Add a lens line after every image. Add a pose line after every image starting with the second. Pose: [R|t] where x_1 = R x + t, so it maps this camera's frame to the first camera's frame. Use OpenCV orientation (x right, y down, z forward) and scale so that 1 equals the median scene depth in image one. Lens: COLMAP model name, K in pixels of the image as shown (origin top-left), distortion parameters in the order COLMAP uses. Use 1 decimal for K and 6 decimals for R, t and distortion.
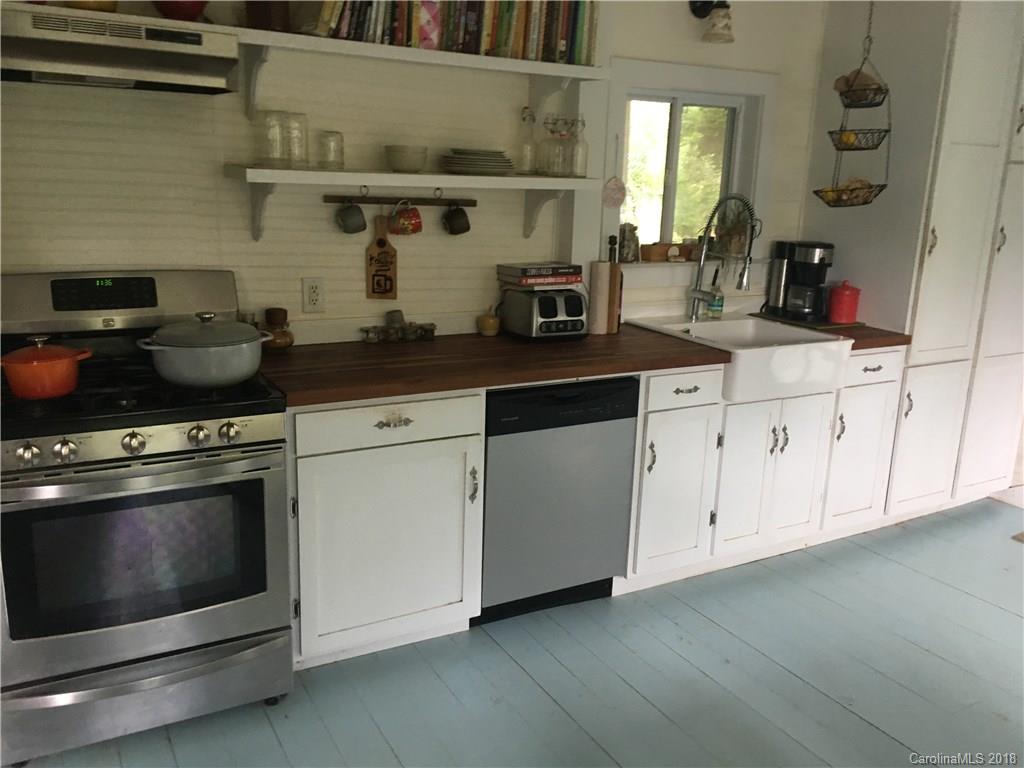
lens RADIAL K [[869.1, 0, 514.8], [0, 869.1, 372.6], [0, 0, 1]] dist [0.087520, -0.084853]
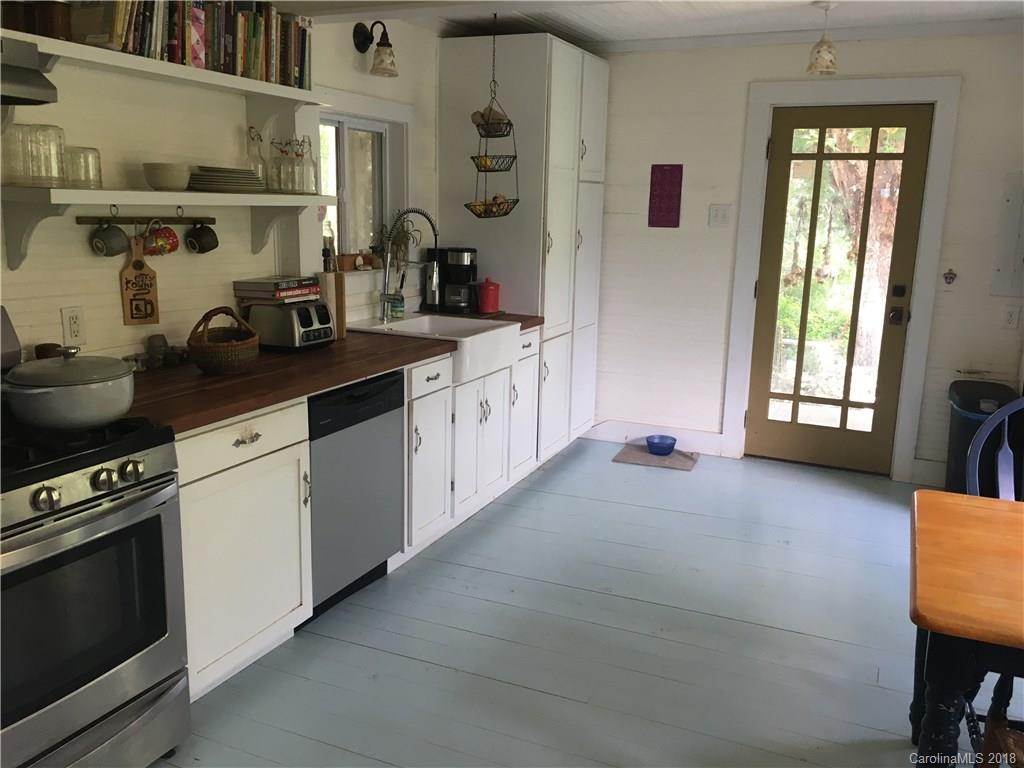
lens RADIAL K [[869.1, 0, 514.8], [0, 869.1, 372.6], [0, 0, 1]] dist [0.087520, -0.084853]
pose [[0.810186, -0.129688, 0.571646, -0.371165], [0.138837, 0.989925, 0.027811, -0.003225], [-0.569494, 0.056834, 0.820029, -0.007212]]
